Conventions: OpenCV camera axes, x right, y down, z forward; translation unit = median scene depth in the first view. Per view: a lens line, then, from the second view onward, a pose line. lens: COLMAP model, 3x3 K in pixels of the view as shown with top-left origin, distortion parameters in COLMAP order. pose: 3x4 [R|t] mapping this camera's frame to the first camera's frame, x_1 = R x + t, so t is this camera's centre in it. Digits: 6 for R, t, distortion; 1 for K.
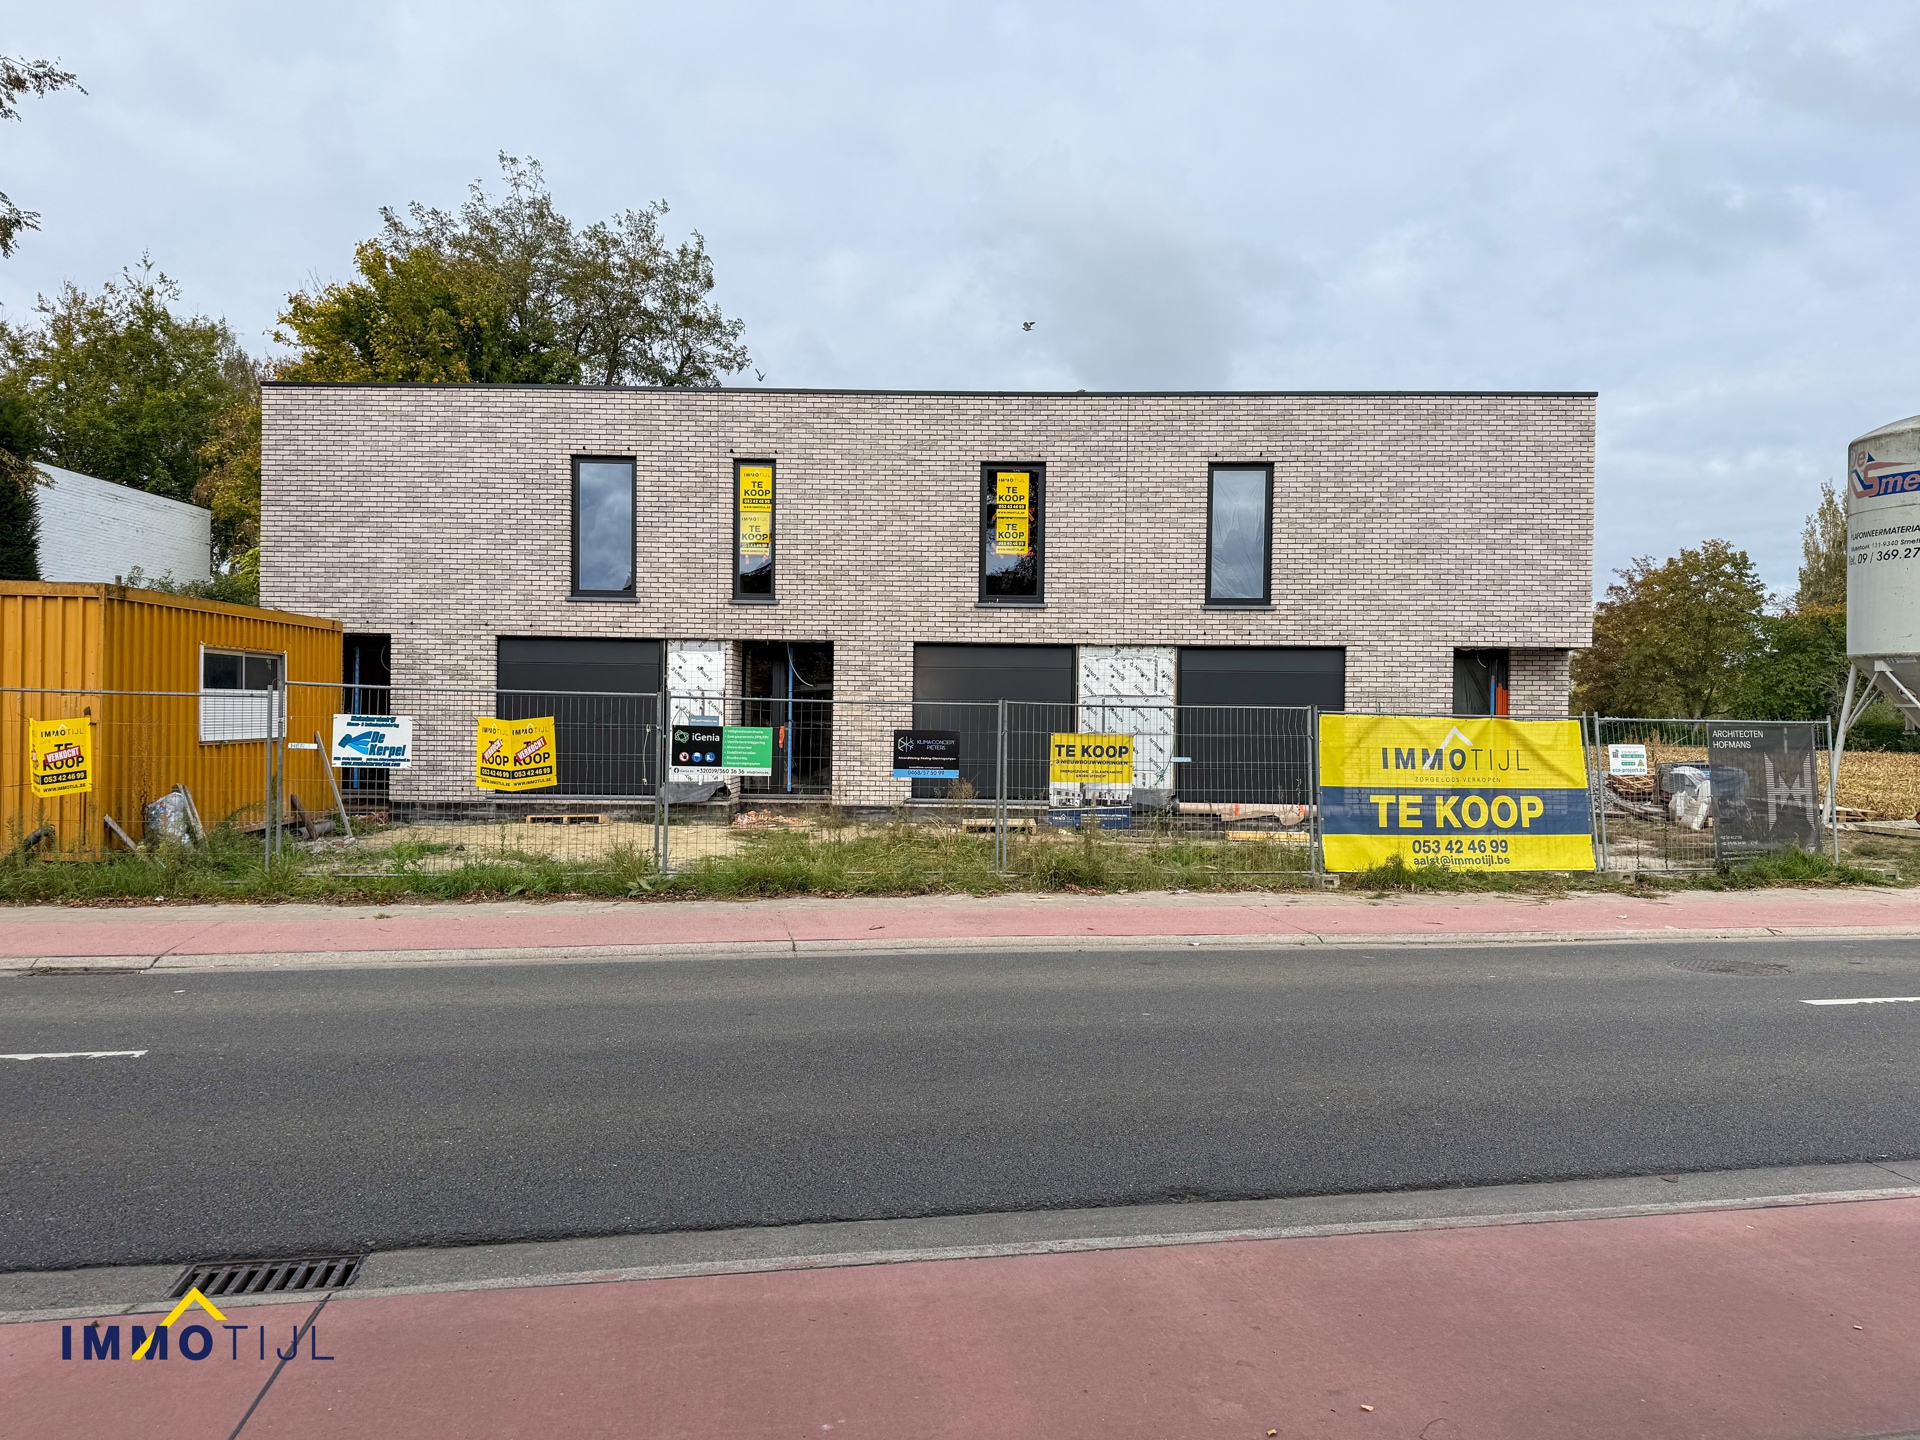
lens RADIAL K [[1340.7, 0, 958.7], [0, 1340.7, 718.3], [0, 0, 1]] dist [0.070904, -0.014278]
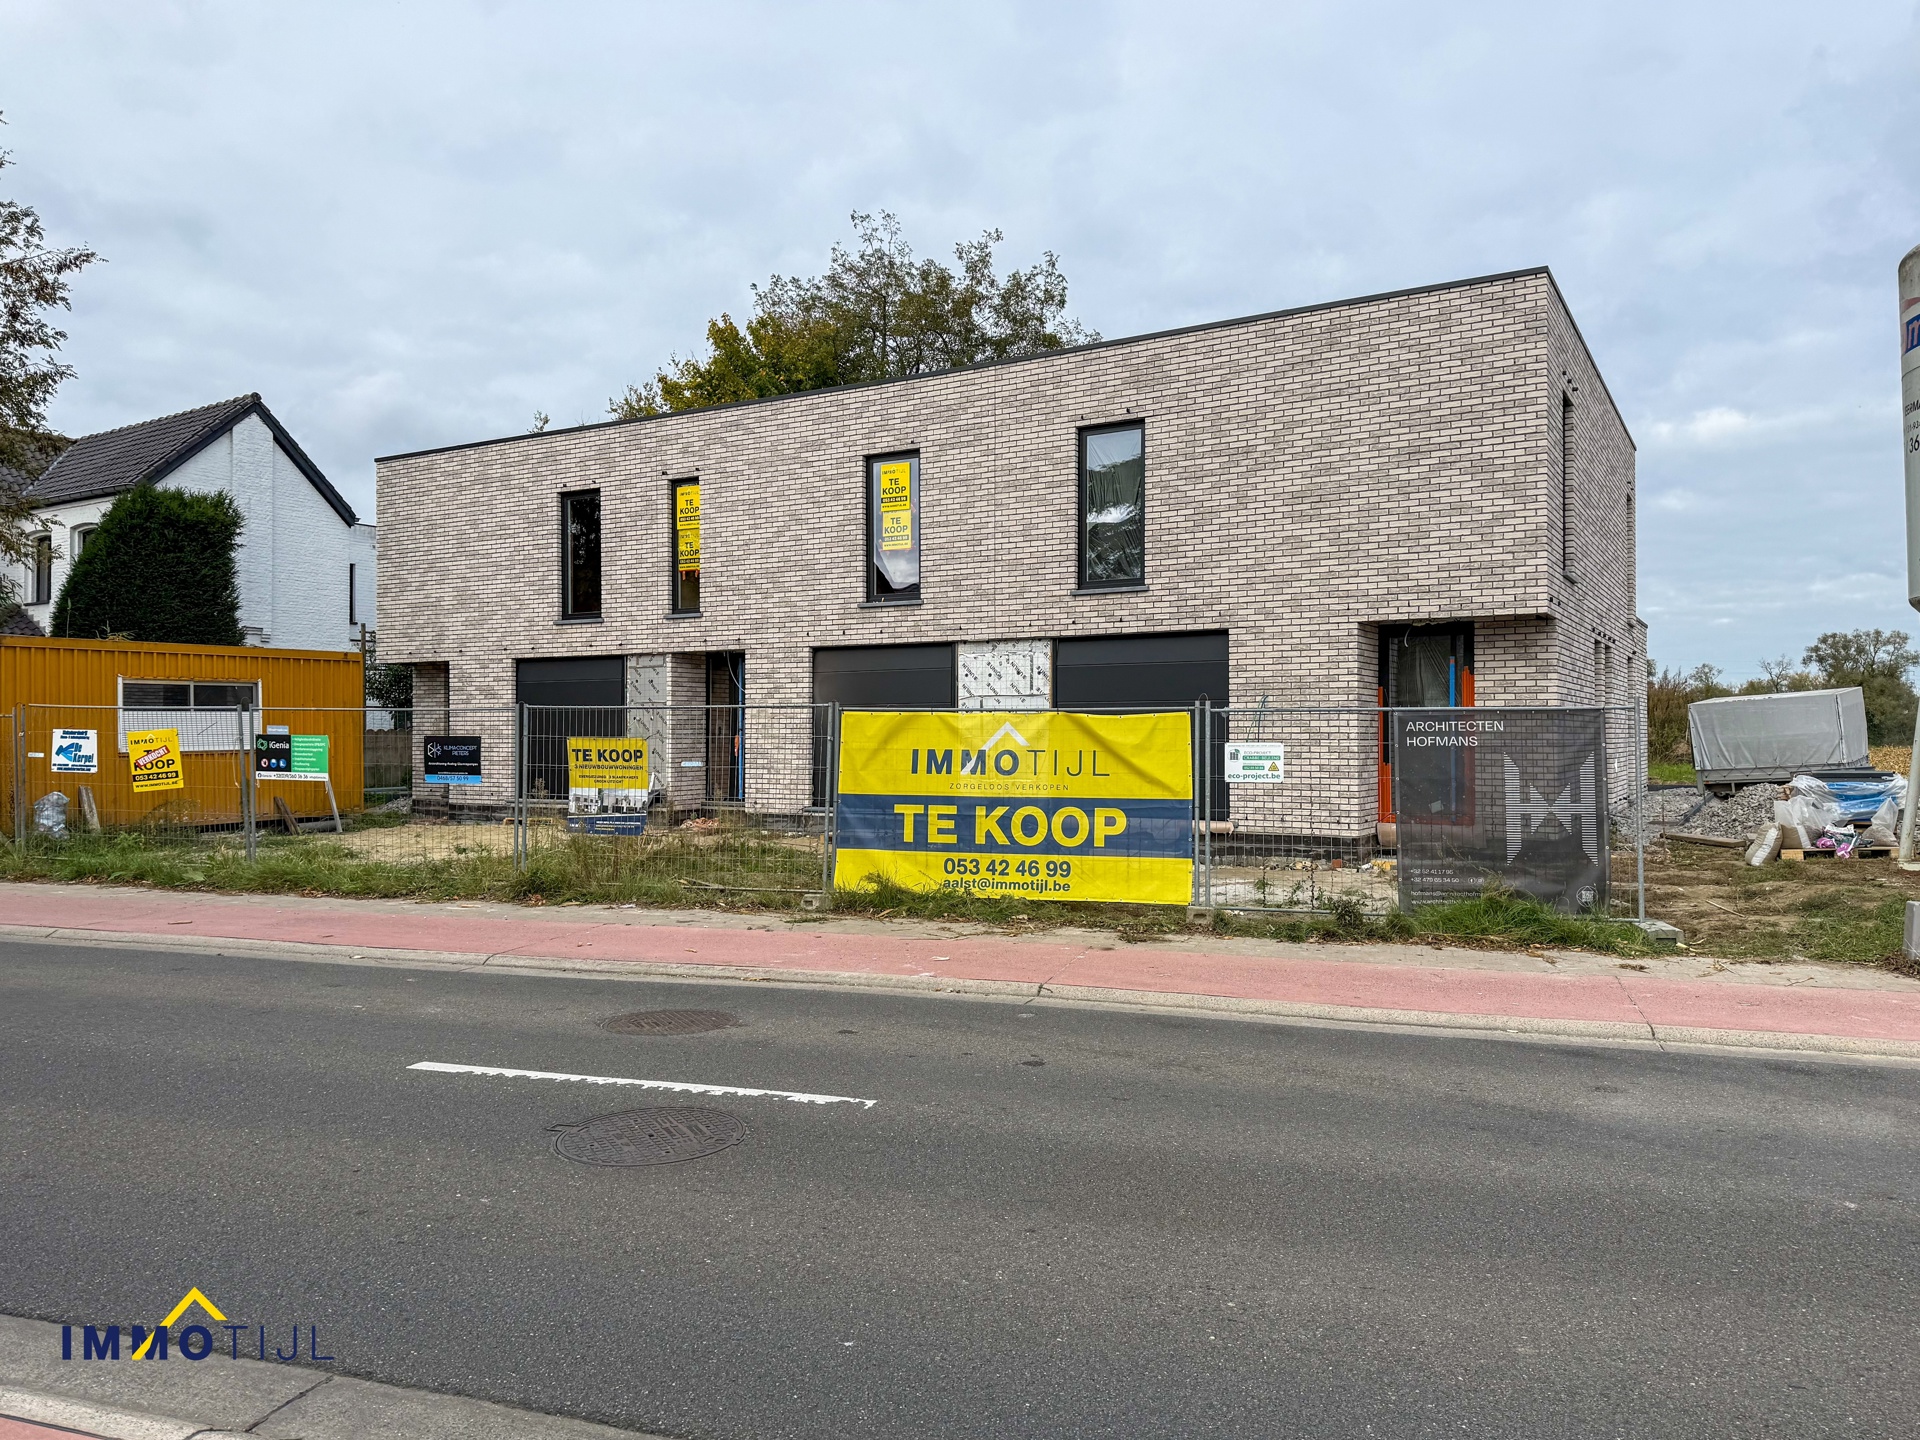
lens RADIAL K [[1340.7, 0, 963.6], [0, 1340.7, 720.8], [0, 0, 1]] dist [0.070904, -0.014278]
pose [[0.869240, -0.019038, -0.494023, 0.552642], [0.014812, 0.999813, -0.012468, 0.010888], [0.494168, 0.003521, 0.869359, 0.203713]]
